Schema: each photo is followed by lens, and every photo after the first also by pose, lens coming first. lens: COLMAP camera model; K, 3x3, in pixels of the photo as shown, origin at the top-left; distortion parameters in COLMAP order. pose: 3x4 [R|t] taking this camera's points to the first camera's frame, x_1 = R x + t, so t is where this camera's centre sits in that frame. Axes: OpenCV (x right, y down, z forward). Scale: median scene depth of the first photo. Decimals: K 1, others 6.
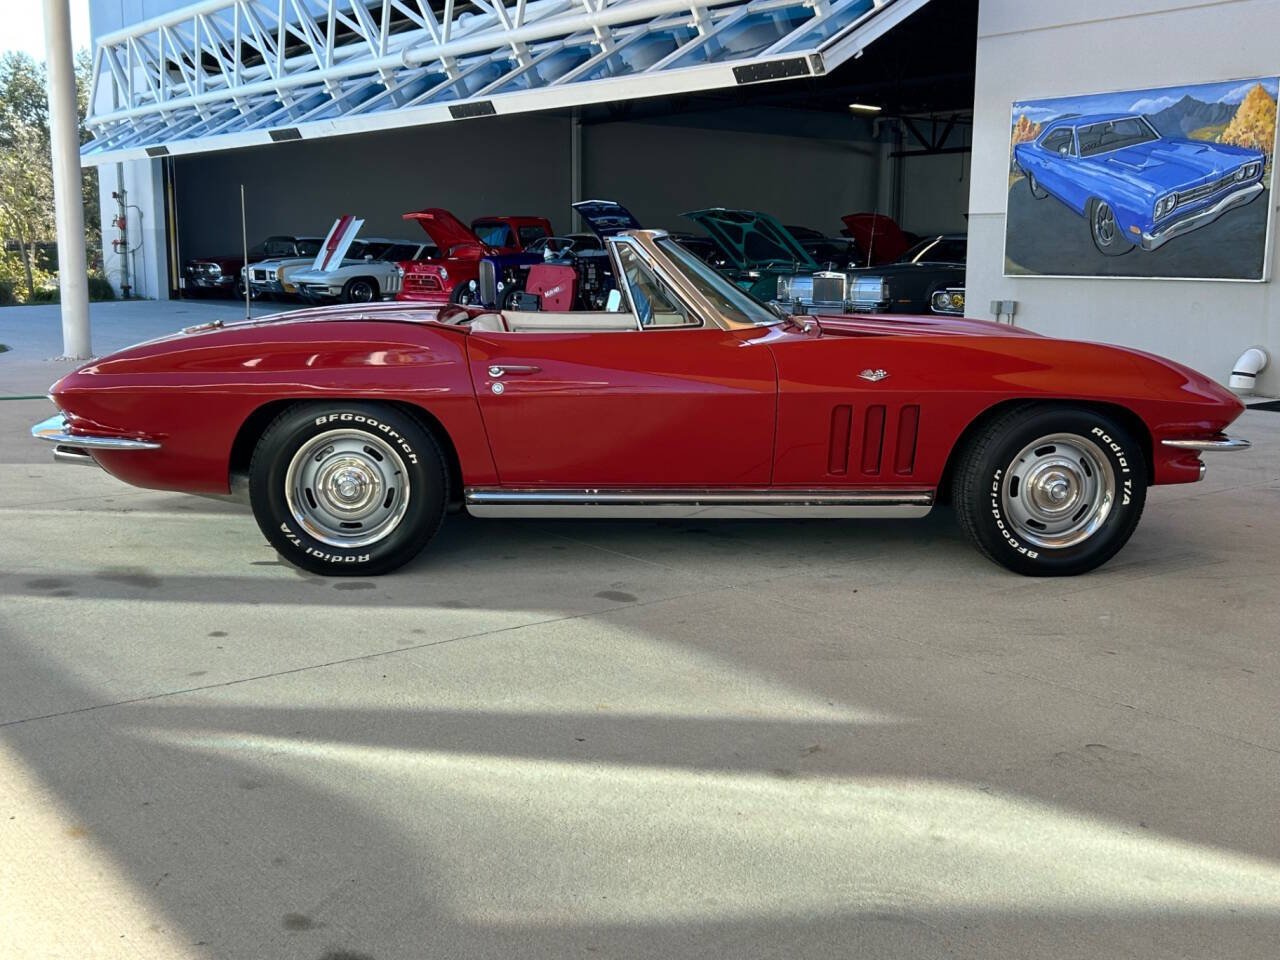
lens RADIAL K [[1412.1, 0, 640.0], [0, 1412.1, 480.0], [0, 0, 1]] dist [0.074969, -0.184589]
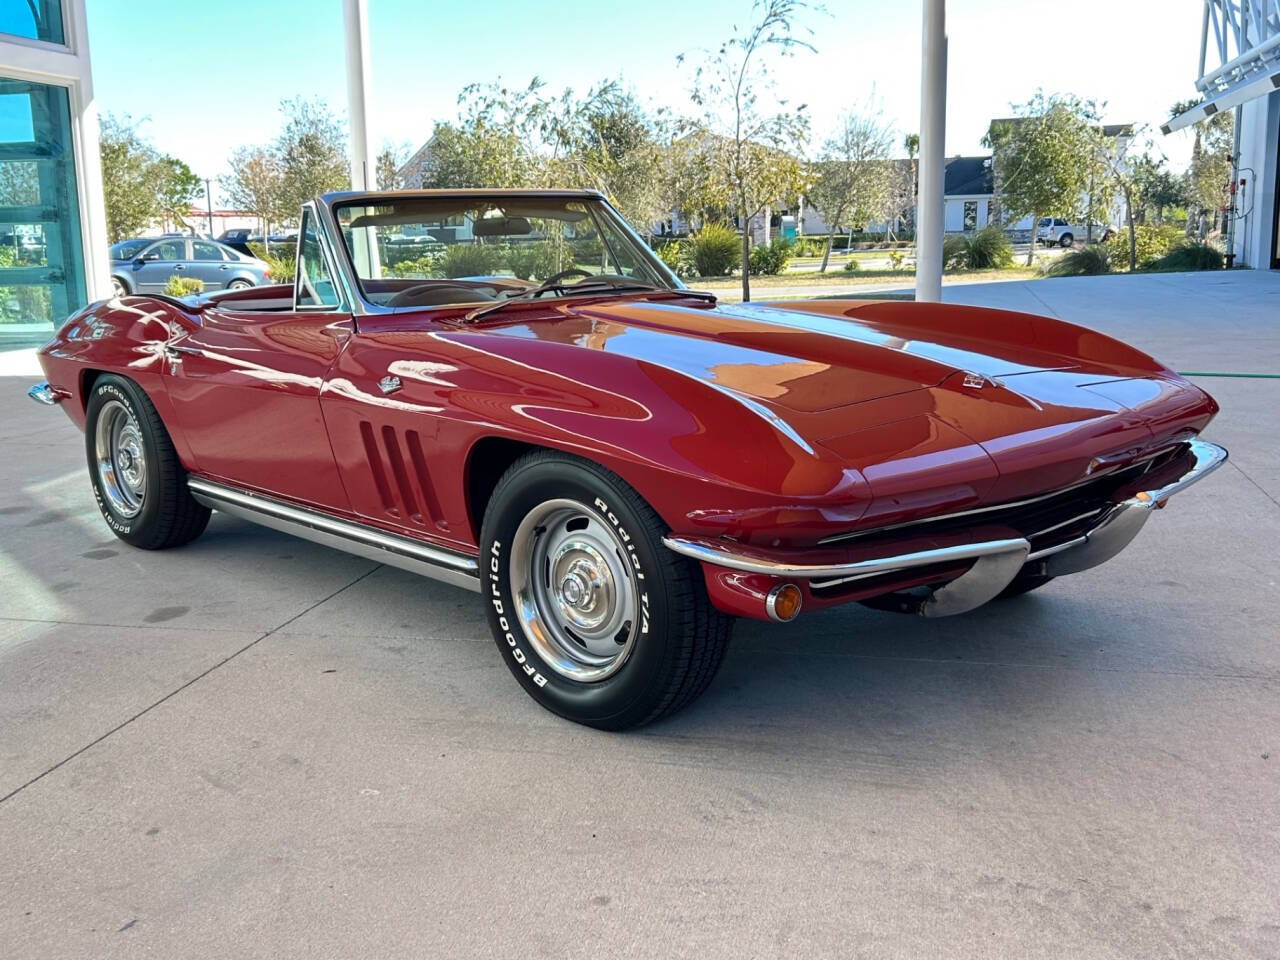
lens RADIAL K [[1412.1, 0, 640.0], [0, 1412.1, 480.0], [0, 0, 1]] dist [0.074969, -0.184589]
pose [[0.635134, 0.122308, -0.762656, 0.787264], [-0.105421, 0.991870, 0.071274, -0.088628], [0.765174, 0.035131, 0.642865, 0.620524]]
